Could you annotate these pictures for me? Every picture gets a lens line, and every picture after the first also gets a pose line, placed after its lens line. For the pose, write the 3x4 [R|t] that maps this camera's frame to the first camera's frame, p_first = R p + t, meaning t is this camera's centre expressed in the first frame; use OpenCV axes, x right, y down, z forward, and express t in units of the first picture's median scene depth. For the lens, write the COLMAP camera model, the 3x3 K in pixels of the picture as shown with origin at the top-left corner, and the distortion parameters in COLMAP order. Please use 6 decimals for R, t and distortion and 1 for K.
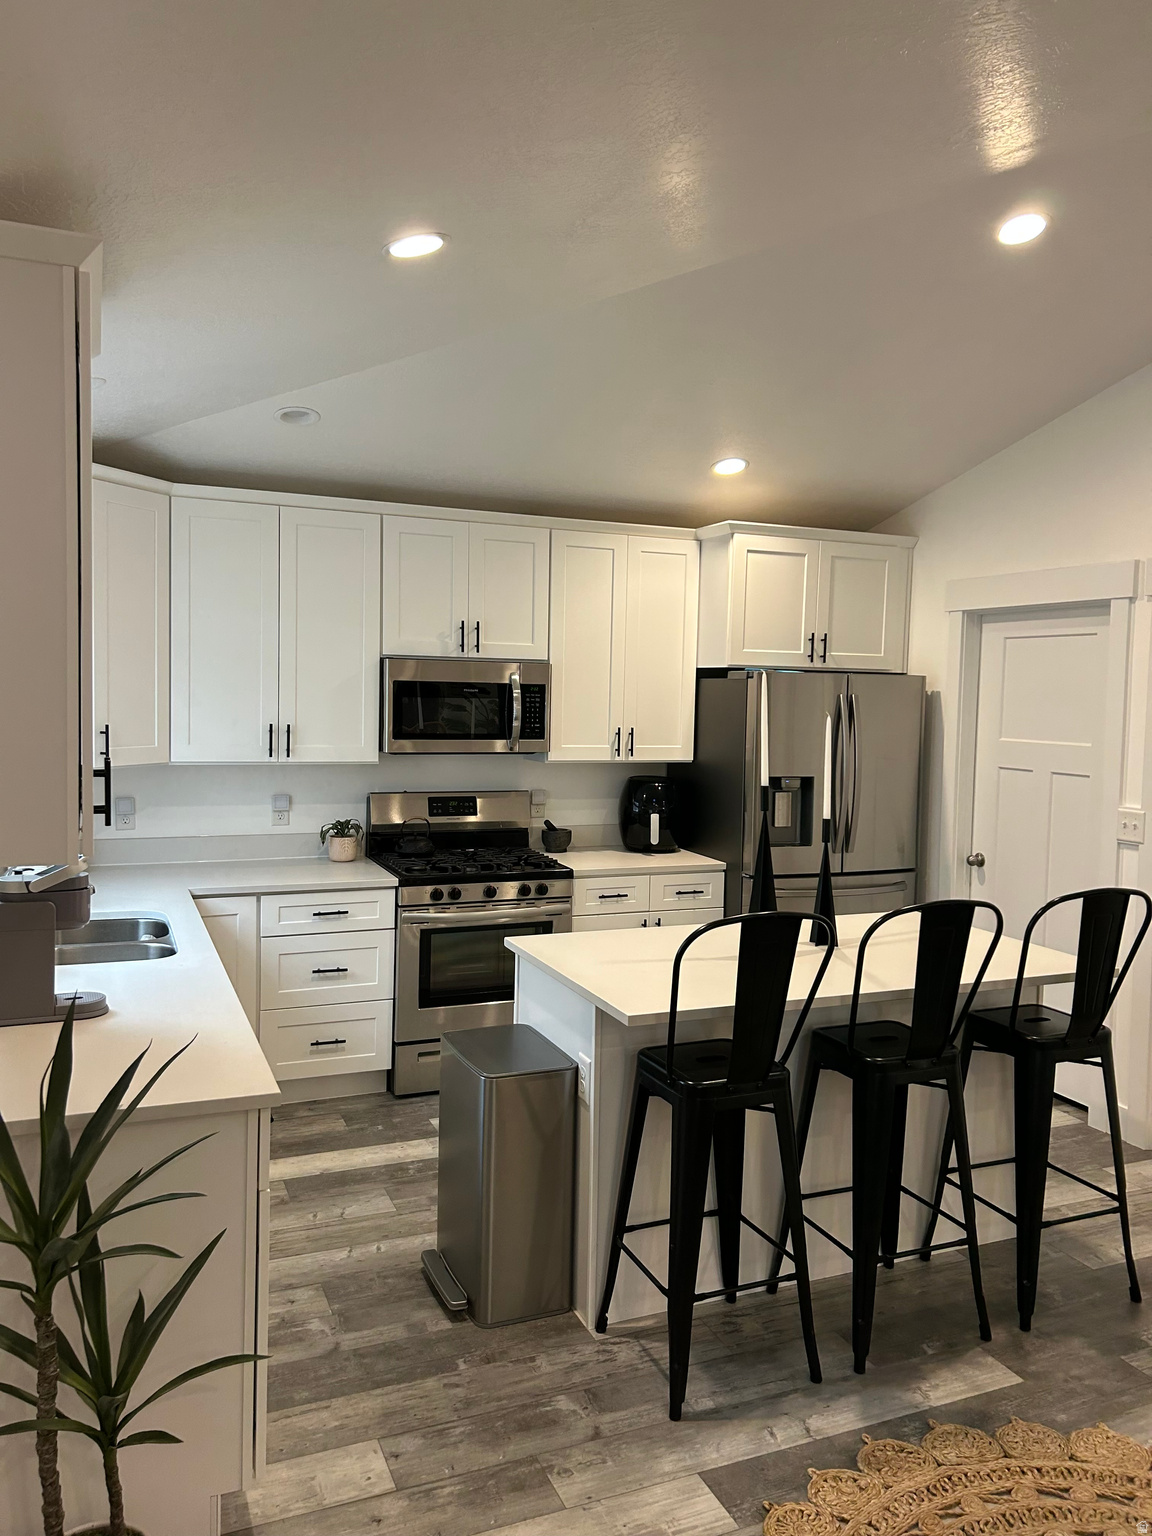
lens RADIAL K [[1148.3, 0, 576.0], [0, 1148.3, 768.0], [0, 0, 1]] dist [0.115316, -0.115906]
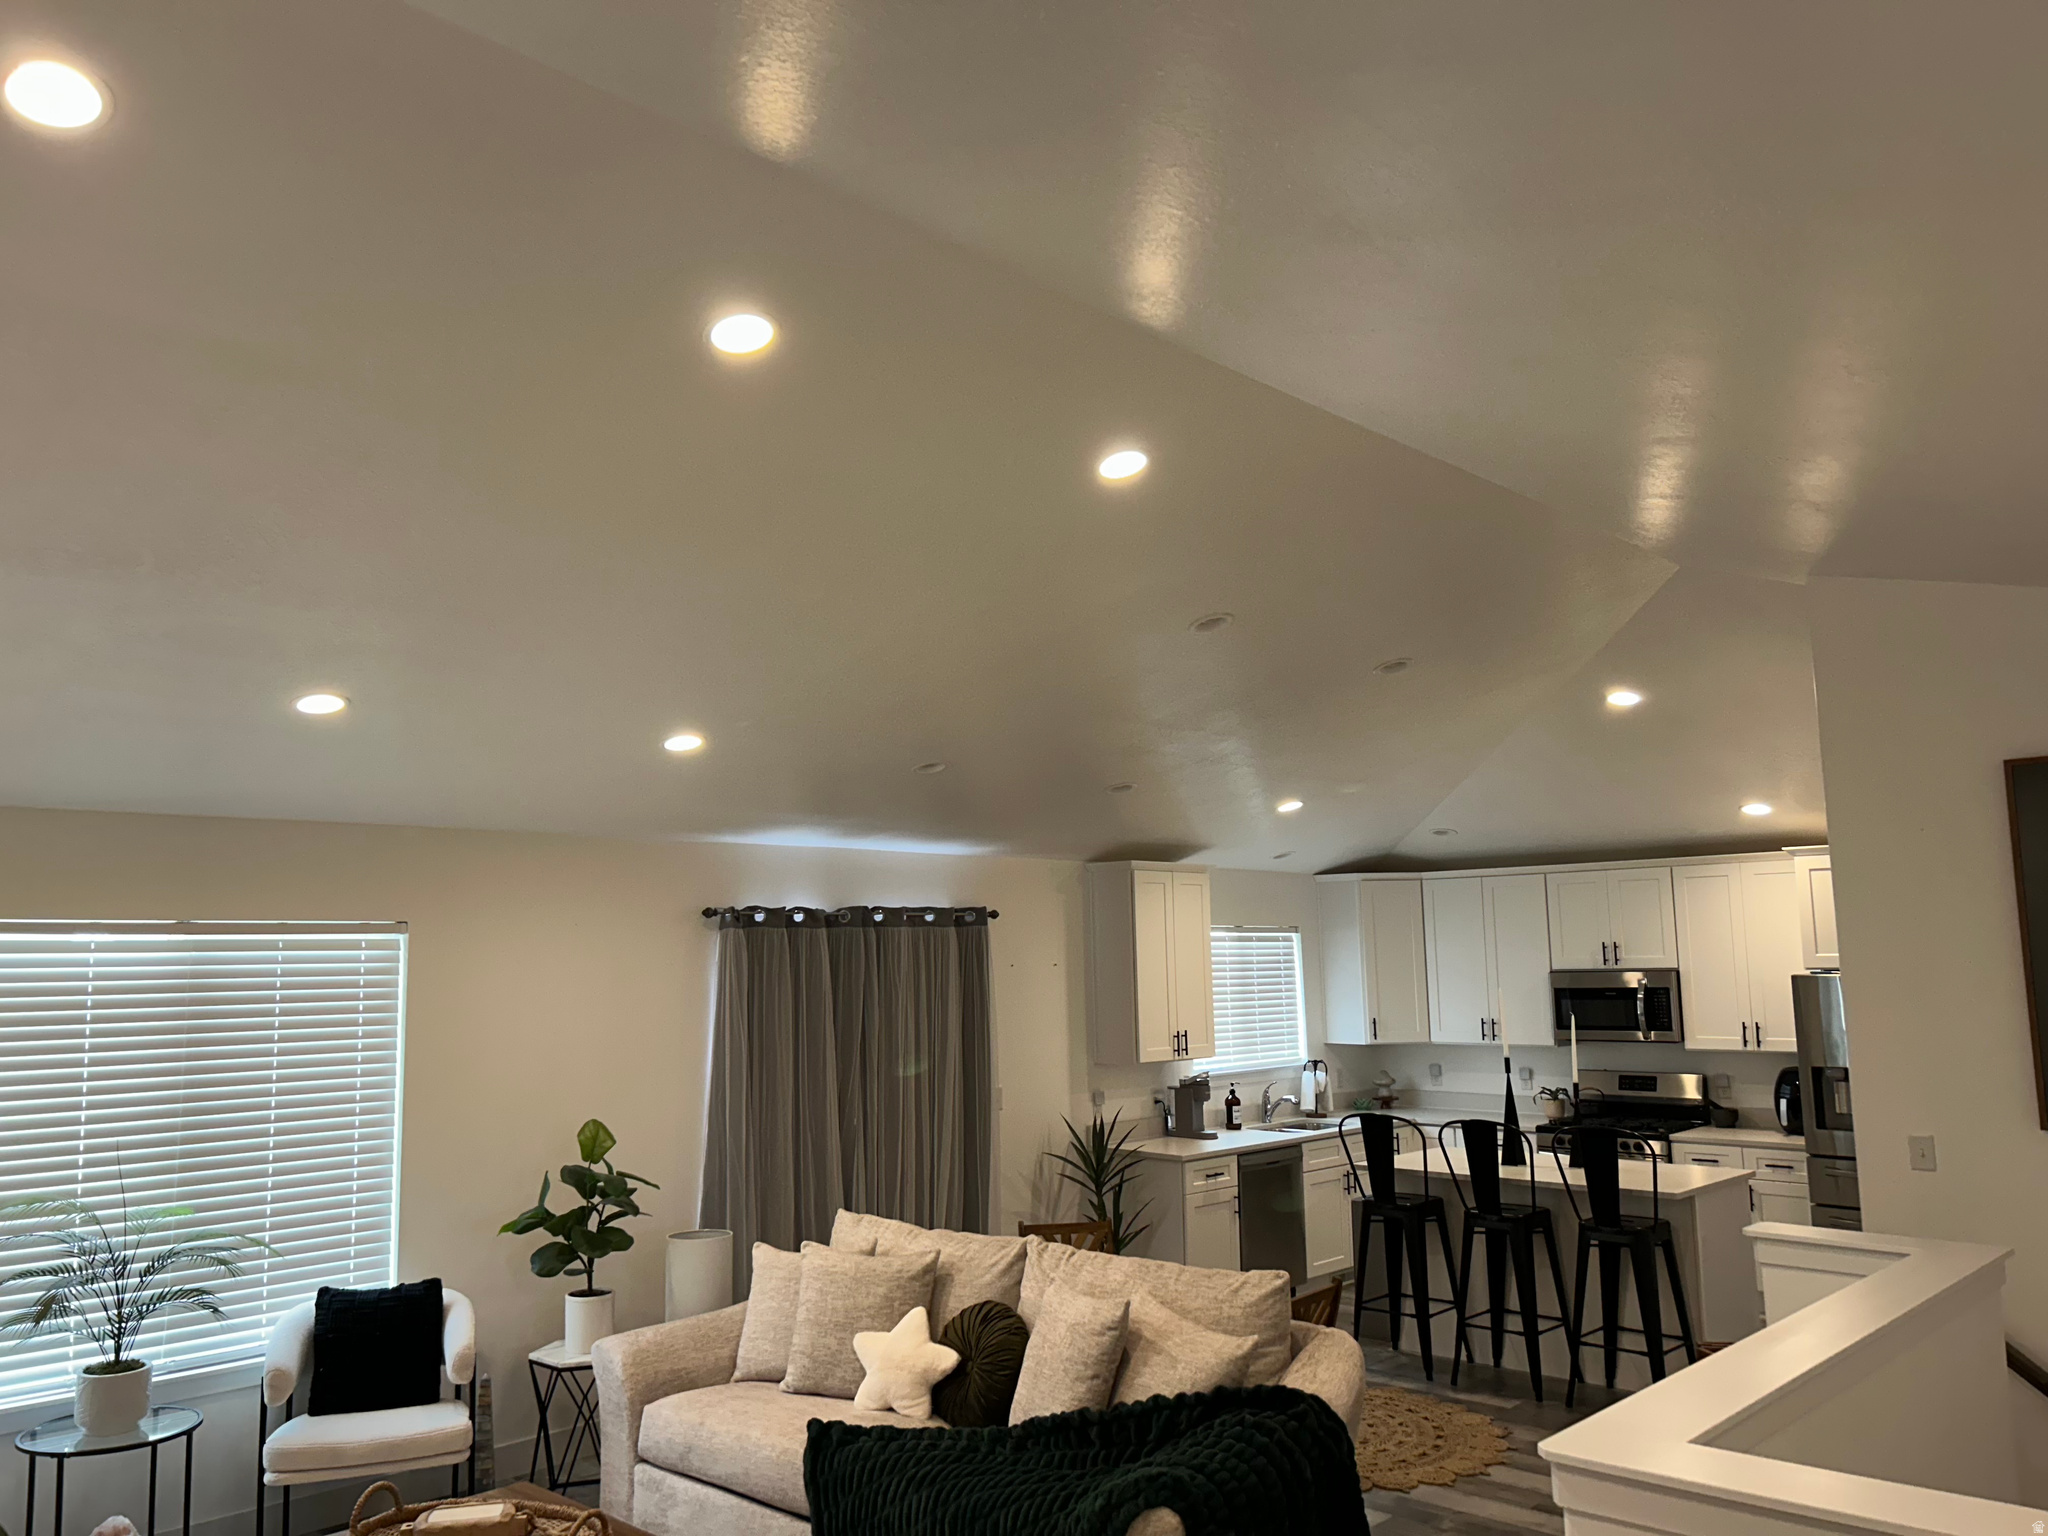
lens RADIAL K [[1539.1, 0, 993.6], [0, 1539.1, 770.1], [0, 0, 1]] dist [0.049684, -0.002728]
pose [[0.381994, -0.145707, -0.912606, 1.329374], [-0.032502, 0.984764, -0.170833, 0.009275], [0.923593, 0.094918, 0.371438, -0.372937]]
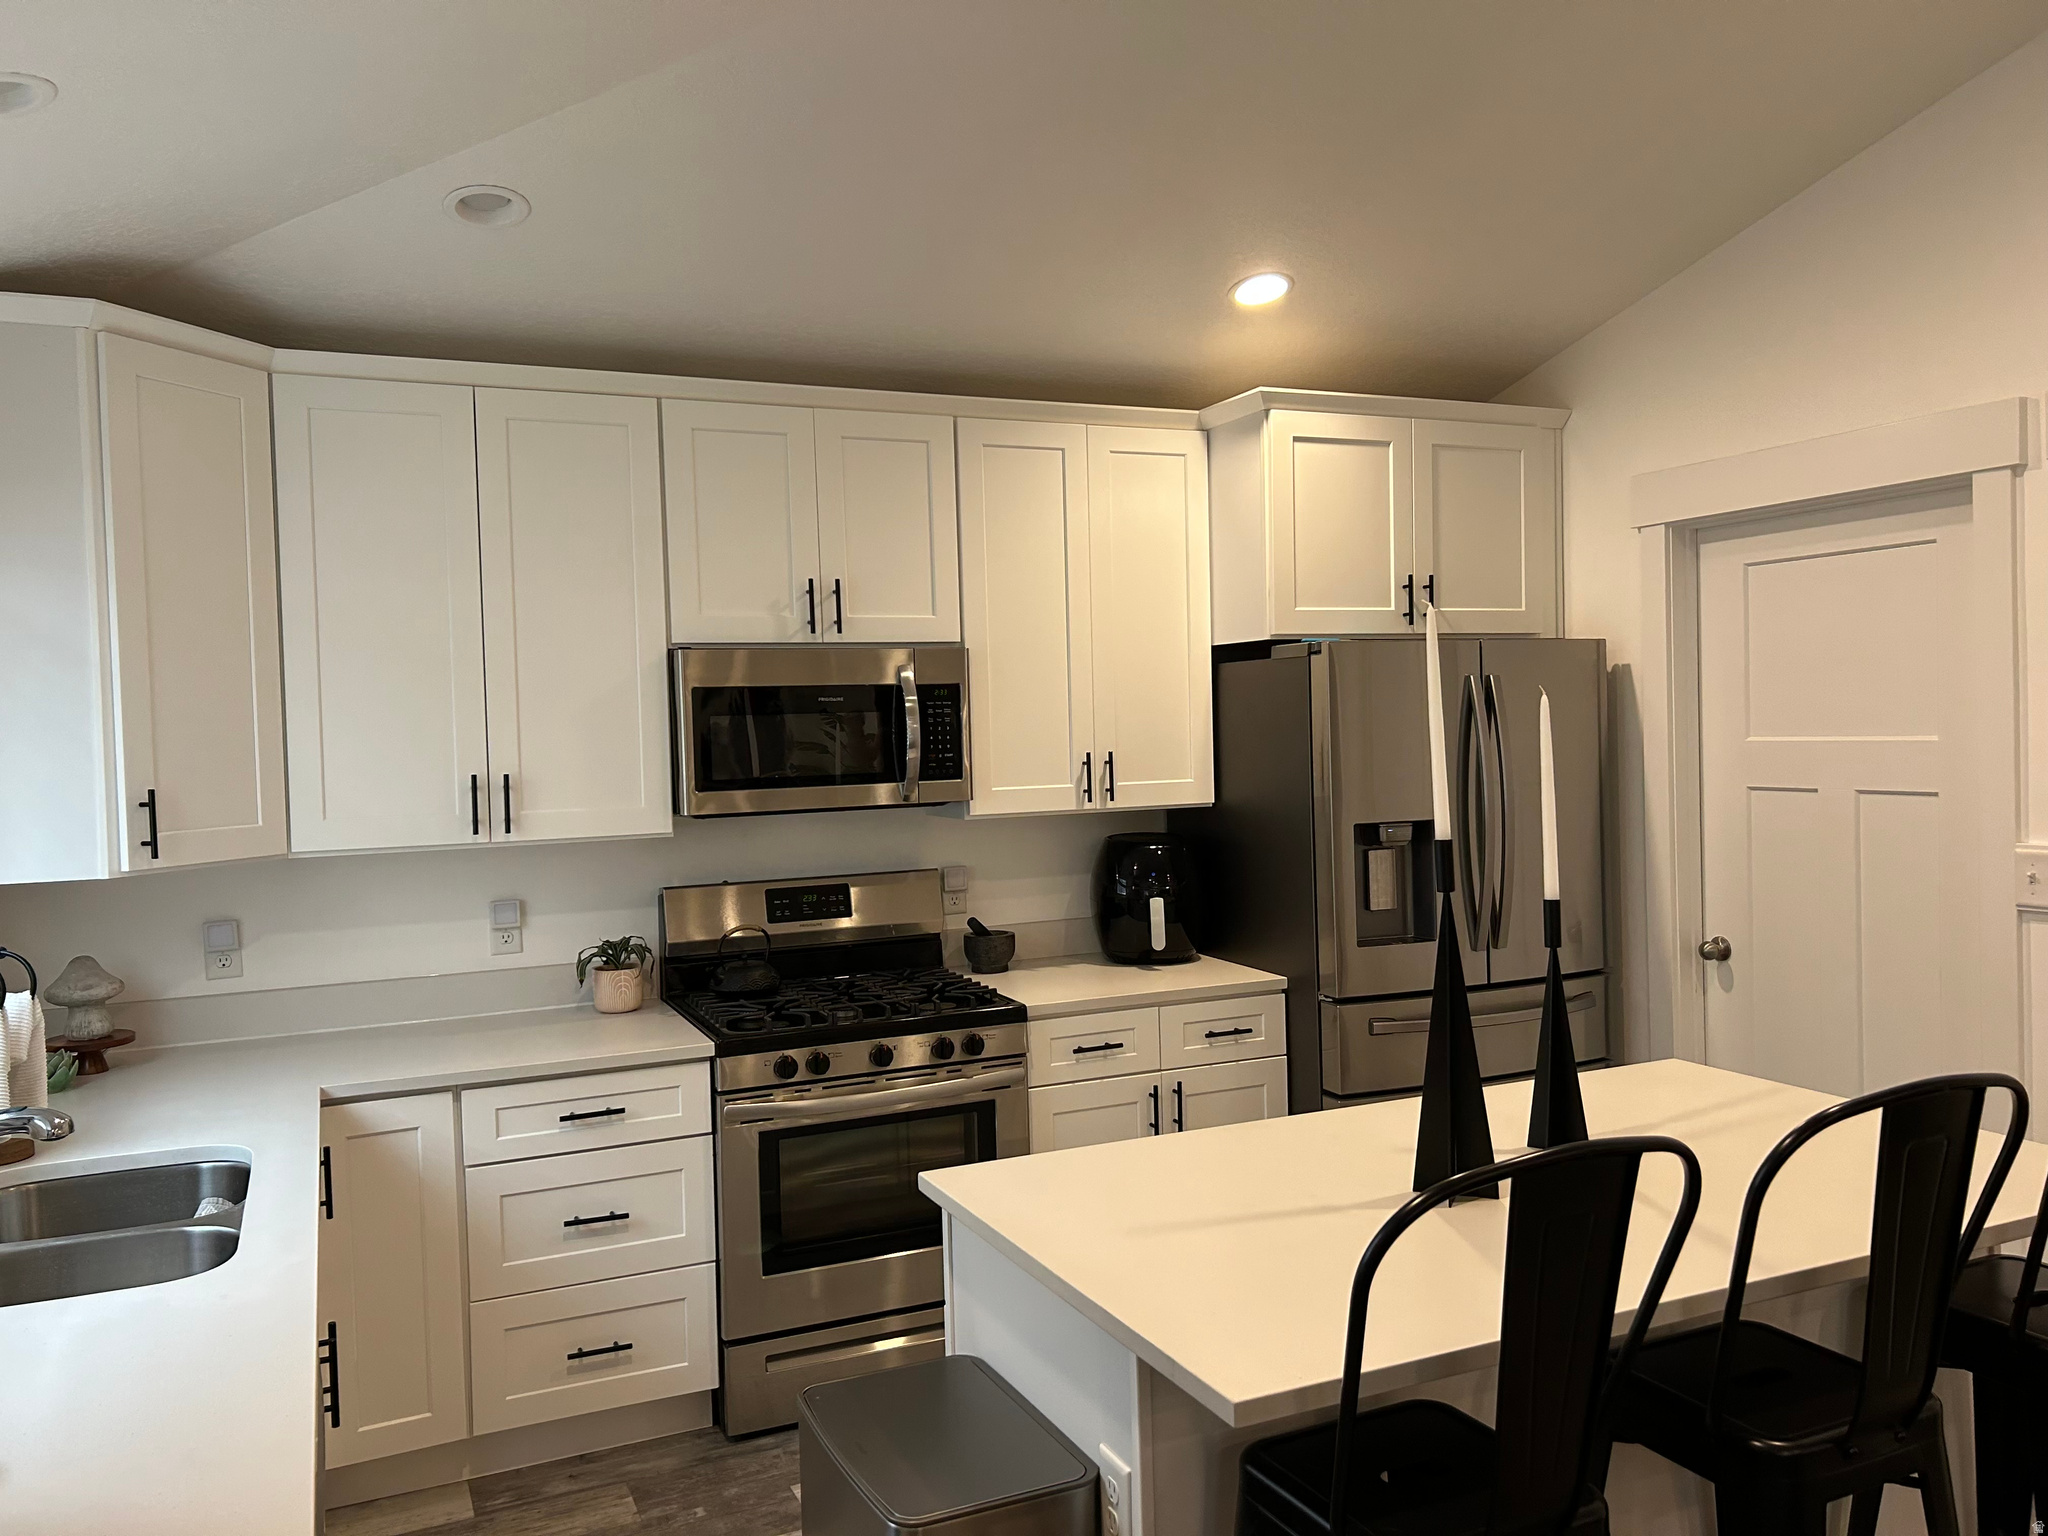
lens RADIAL K [[1539.1, 0, 993.6], [0, 1539.1, 770.1], [0, 0, 1]] dist [0.049684, -0.002728]
pose [[0.998630, -0.051347, 0.010058, -0.019857], [0.051696, 0.997934, -0.038135, 0.000871], [-0.008079, 0.038603, 0.999222, 0.234022]]
